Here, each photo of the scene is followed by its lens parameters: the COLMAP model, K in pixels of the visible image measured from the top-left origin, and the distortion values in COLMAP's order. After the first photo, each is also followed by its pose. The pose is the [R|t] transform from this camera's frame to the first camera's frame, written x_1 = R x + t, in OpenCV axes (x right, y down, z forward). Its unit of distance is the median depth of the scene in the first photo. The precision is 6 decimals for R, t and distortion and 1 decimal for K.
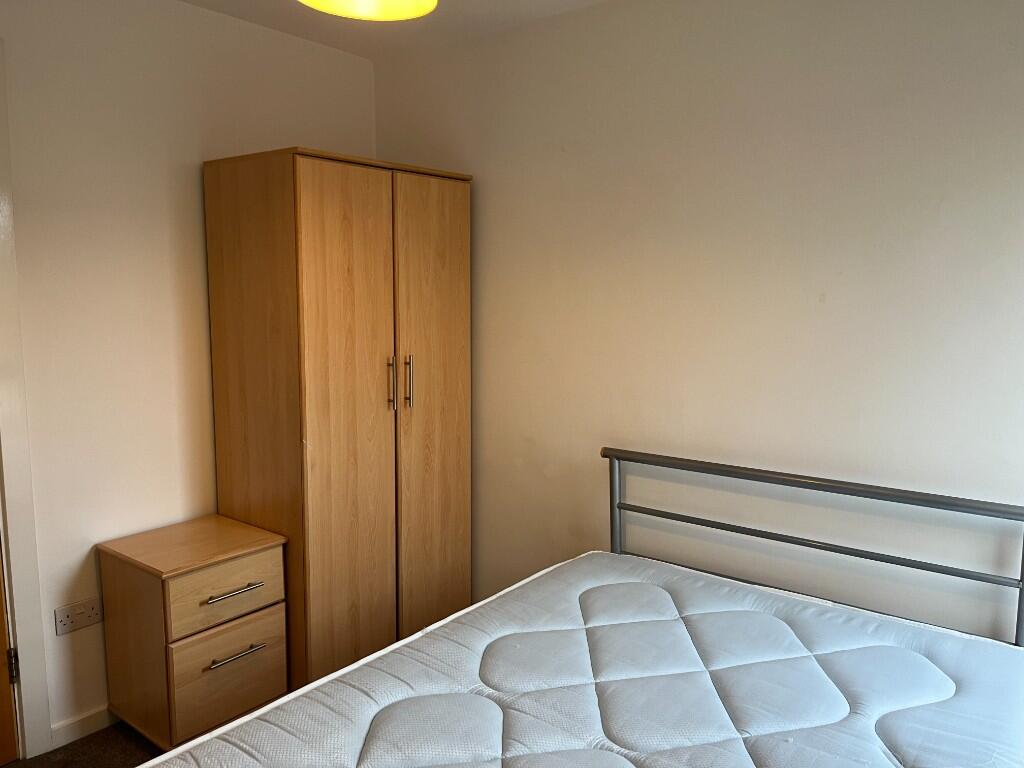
lens RADIAL K [[775.1, 0, 516.4], [0, 775.1, 381.5], [0, 0, 1]] dist [0.060951, -0.077131]
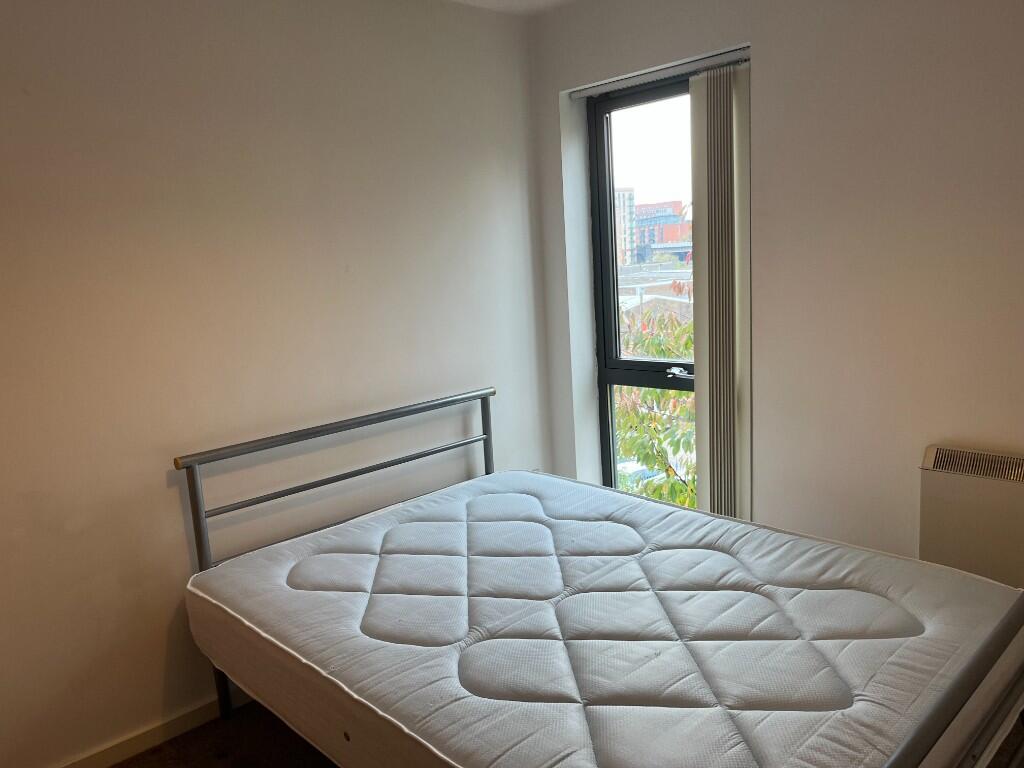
lens RADIAL K [[775.1, 0, 516.3], [0, 775.1, 390.3], [0, 0, 1]] dist [0.060951, -0.077131]
pose [[0.151672, -0.189551, 0.970086, -1.337691], [0.181492, 0.970094, 0.161177, -0.121562], [-0.971626, 0.151617, 0.181538, 0.947137]]
